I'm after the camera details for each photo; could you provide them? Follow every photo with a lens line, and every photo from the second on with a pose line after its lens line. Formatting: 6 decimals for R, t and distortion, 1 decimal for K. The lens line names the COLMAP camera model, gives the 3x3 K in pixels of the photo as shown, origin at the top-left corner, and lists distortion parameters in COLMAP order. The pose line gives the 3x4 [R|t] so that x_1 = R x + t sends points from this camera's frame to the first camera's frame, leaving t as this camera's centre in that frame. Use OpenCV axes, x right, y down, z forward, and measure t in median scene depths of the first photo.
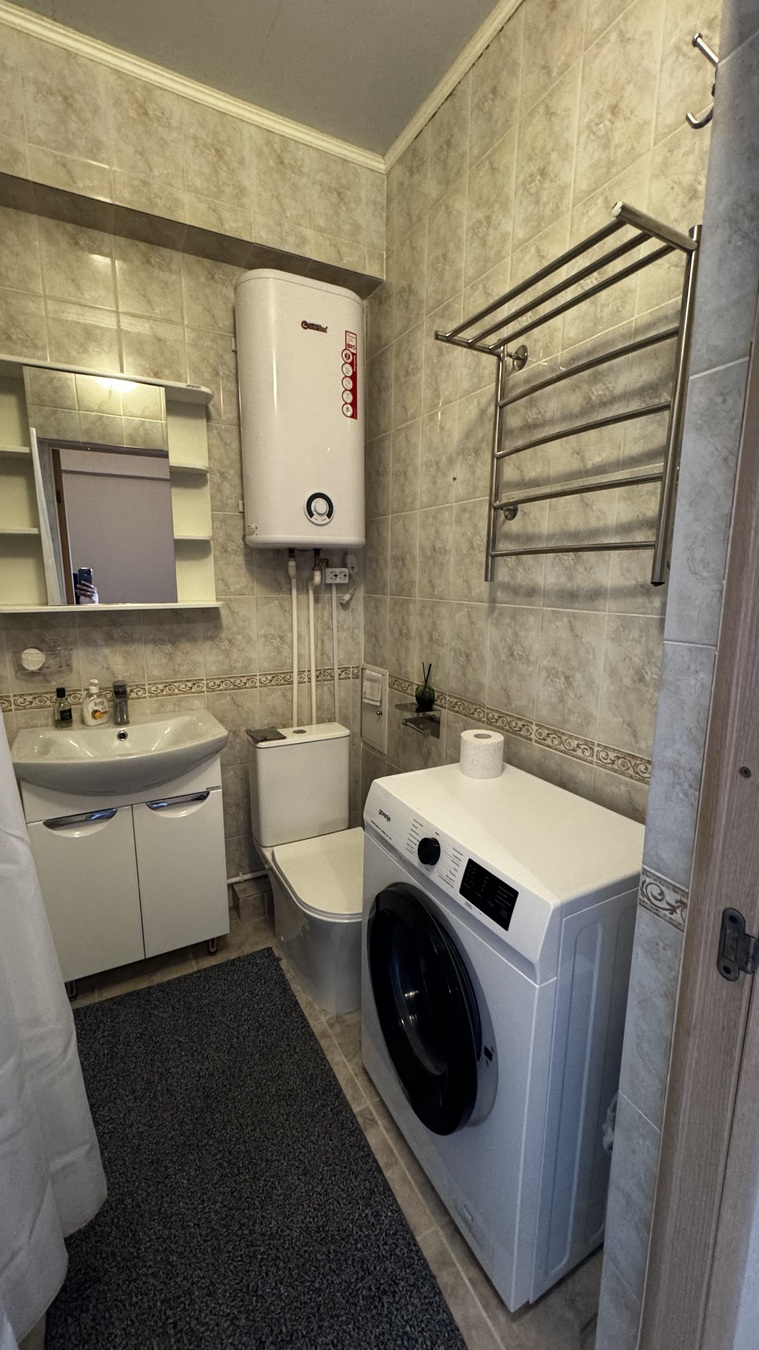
lens RADIAL K [[536.5, 0, 382.0], [0, 536.5, 673.6], [0, 0, 1]] dist [-0.002693, 0.000397]
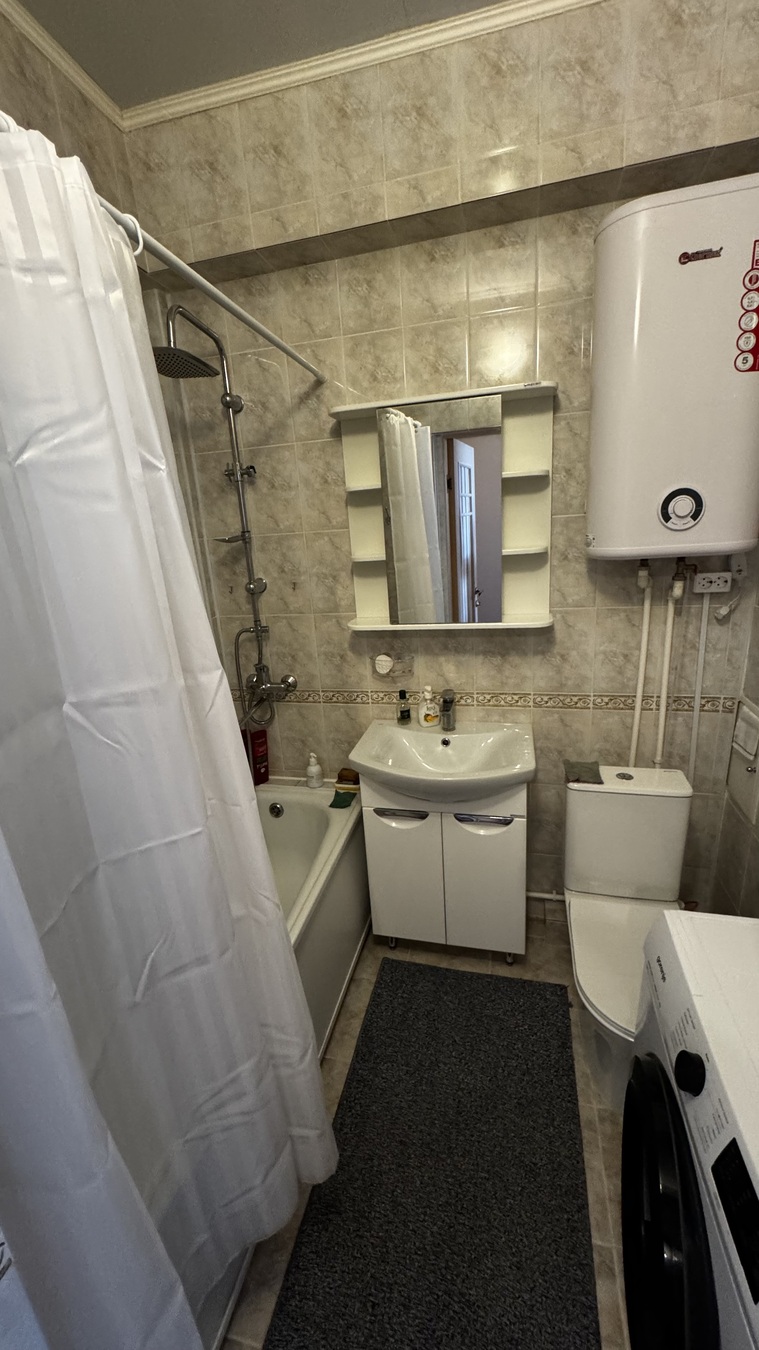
lens RADIAL K [[536.5, 0, 382.0], [0, 536.5, 673.6], [0, 0, 1]] dist [-0.002693, 0.000397]
pose [[0.737189, 0.139623, -0.661104, 0.104197], [-0.053942, 0.987456, 0.148397, -0.162333], [0.673530, -0.073735, 0.735473, 0.130534]]
